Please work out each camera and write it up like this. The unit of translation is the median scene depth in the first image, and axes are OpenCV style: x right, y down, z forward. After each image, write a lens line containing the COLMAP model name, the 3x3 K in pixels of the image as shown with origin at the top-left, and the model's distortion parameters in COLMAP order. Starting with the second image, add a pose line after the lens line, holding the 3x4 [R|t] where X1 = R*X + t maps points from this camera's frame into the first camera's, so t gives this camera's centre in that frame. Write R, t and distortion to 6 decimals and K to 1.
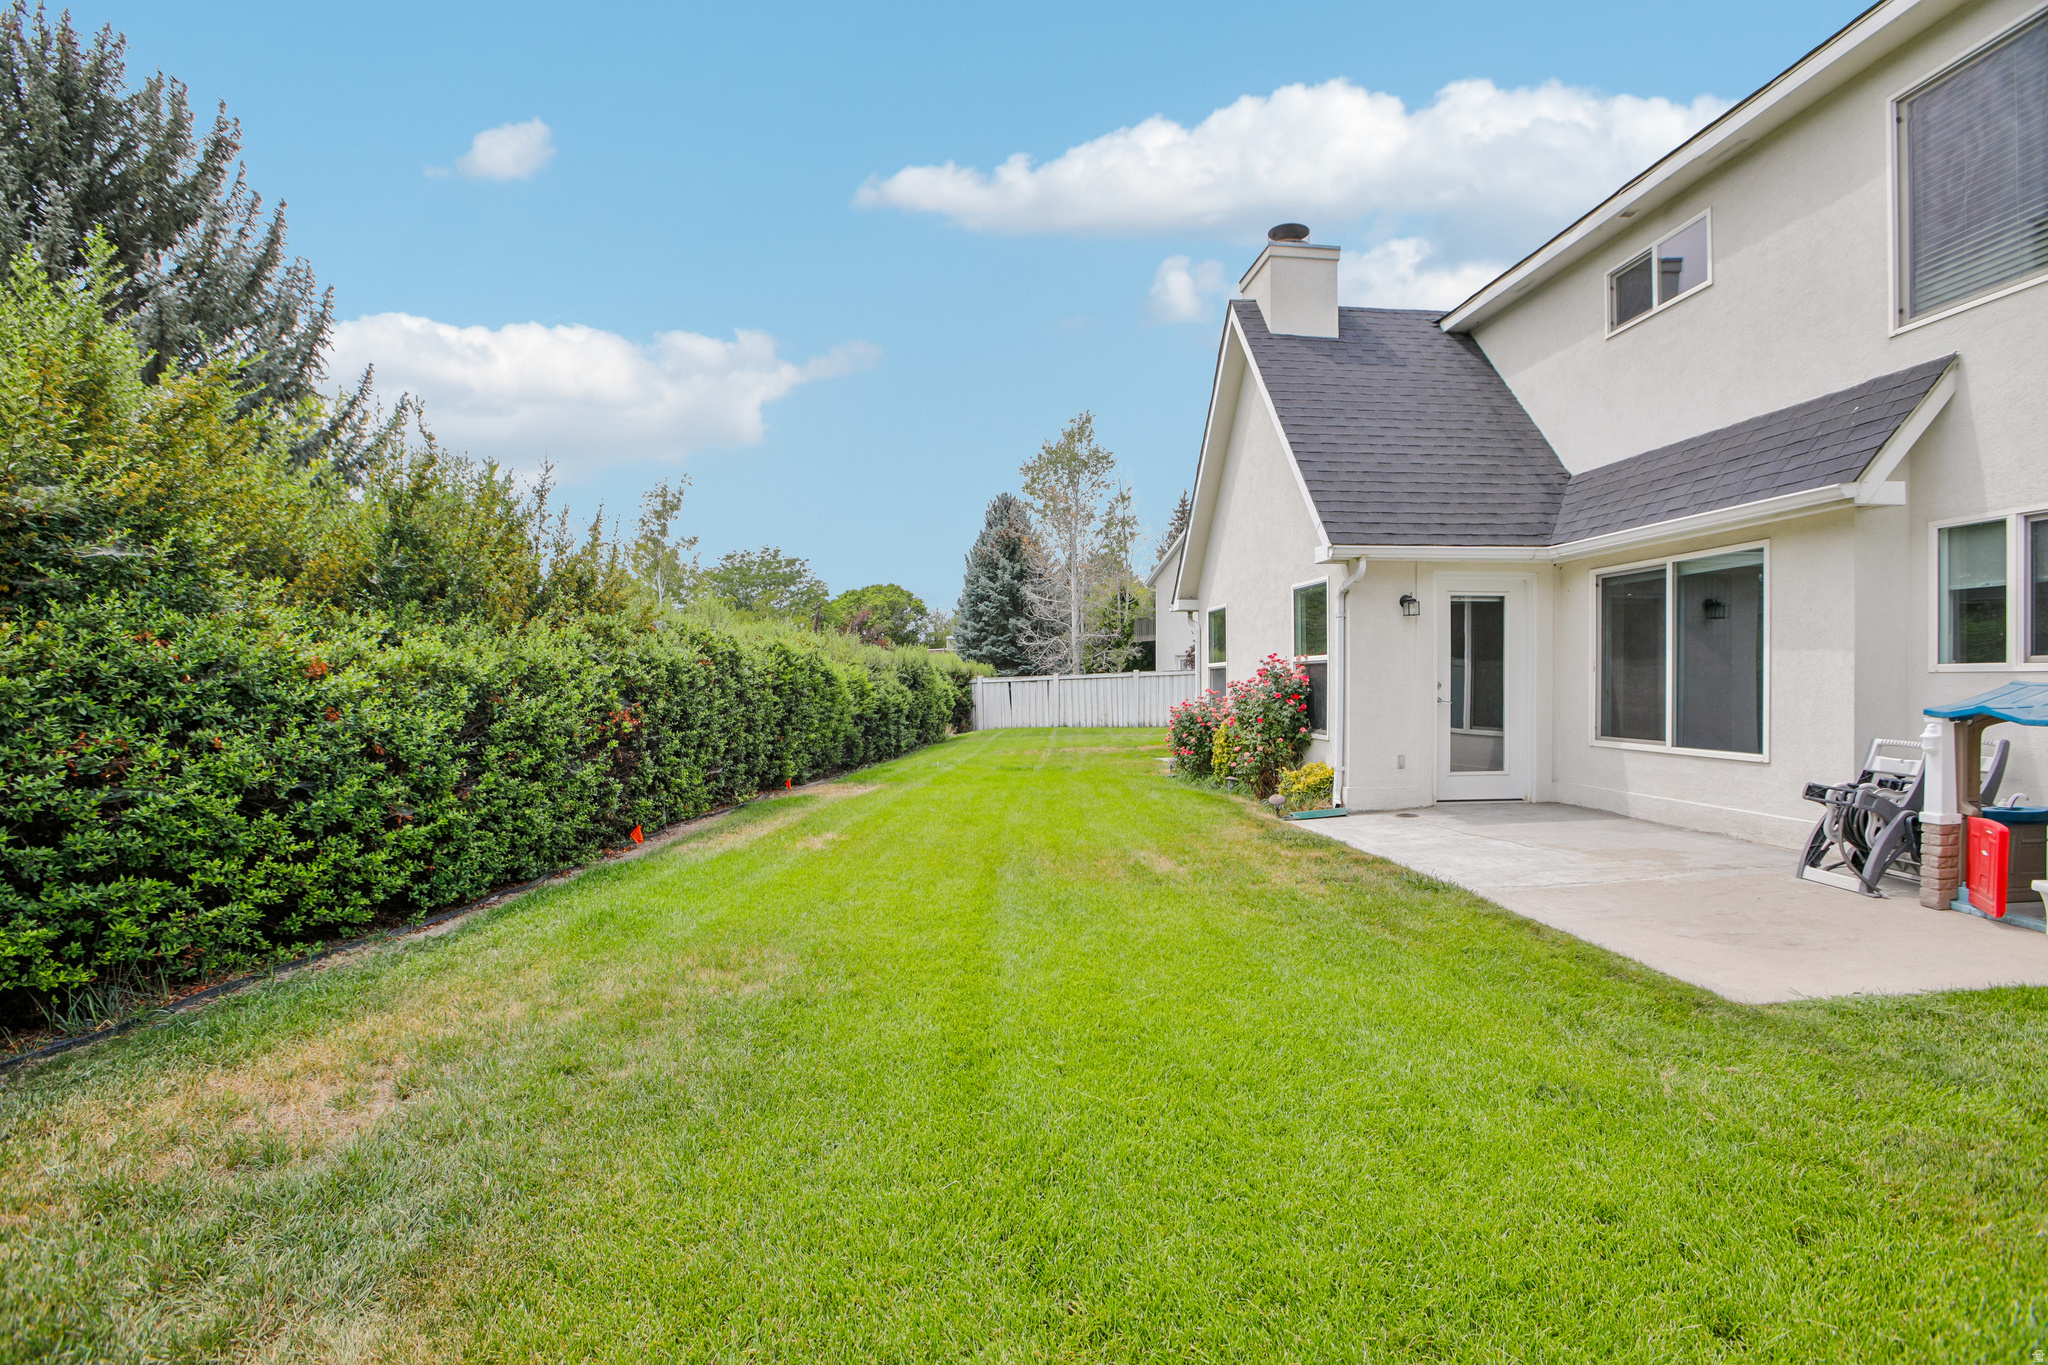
lens RADIAL K [[959.2, 0, 1024.0], [0, 959.2, 682.5], [0, 0, 1]] dist [-0.052282, 0.022112]
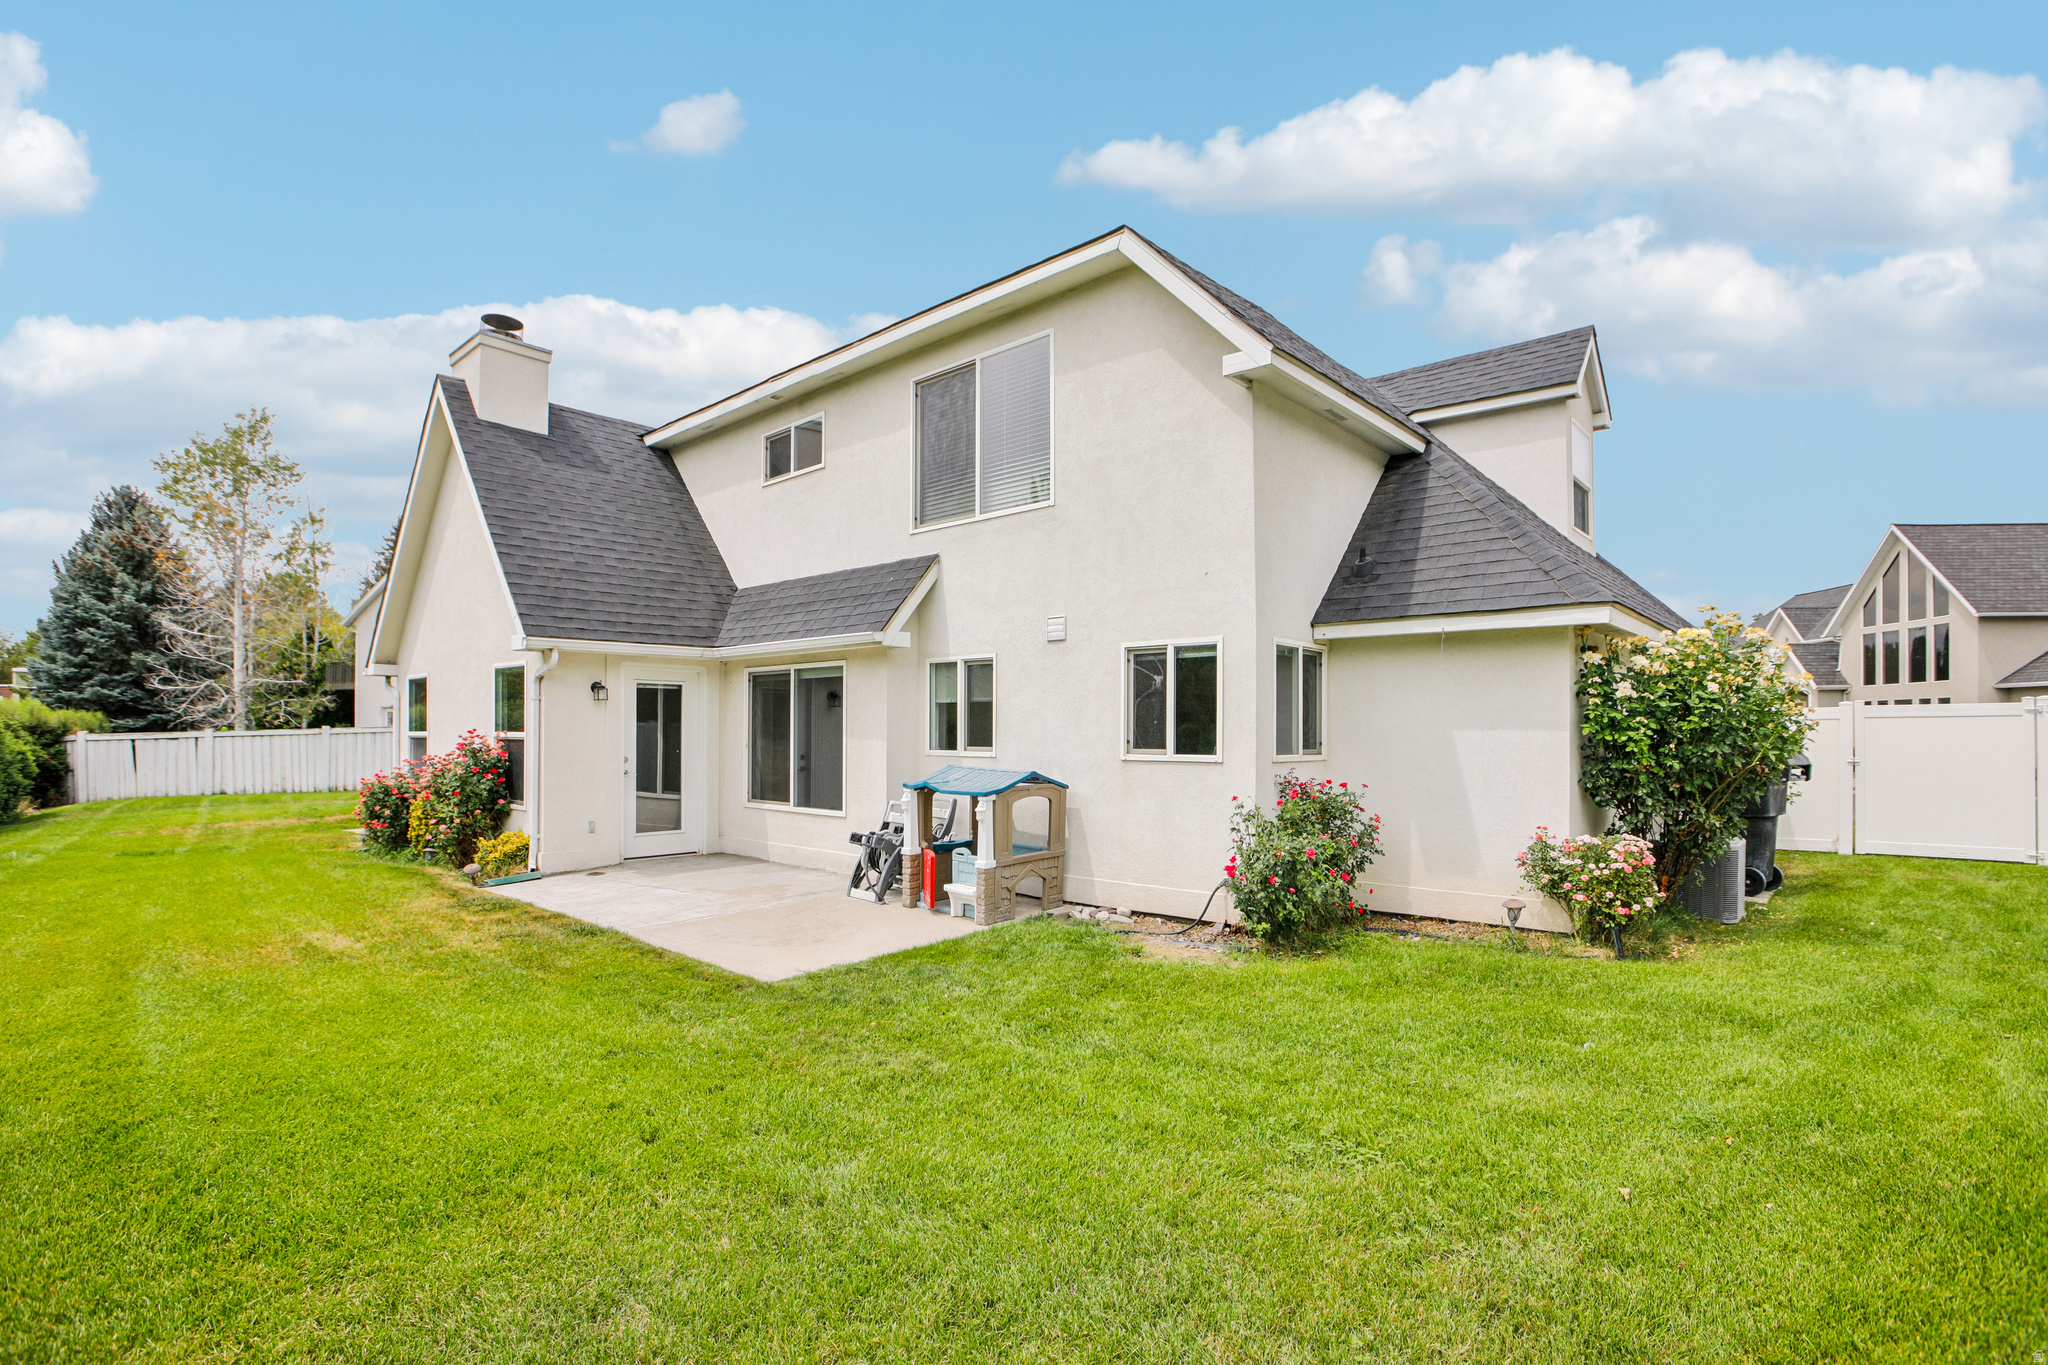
lens RADIAL K [[1047.7, 0, 1050.8], [0, 1047.7, 706.6], [0, 0, 1]] dist [-0.030334, 0.013957]
pose [[0.752744, 0.012469, 0.658195, -0.013292], [-0.004669, 0.999897, -0.013602, -0.043995], [-0.658297, 0.007166, 0.752724, -0.287775]]
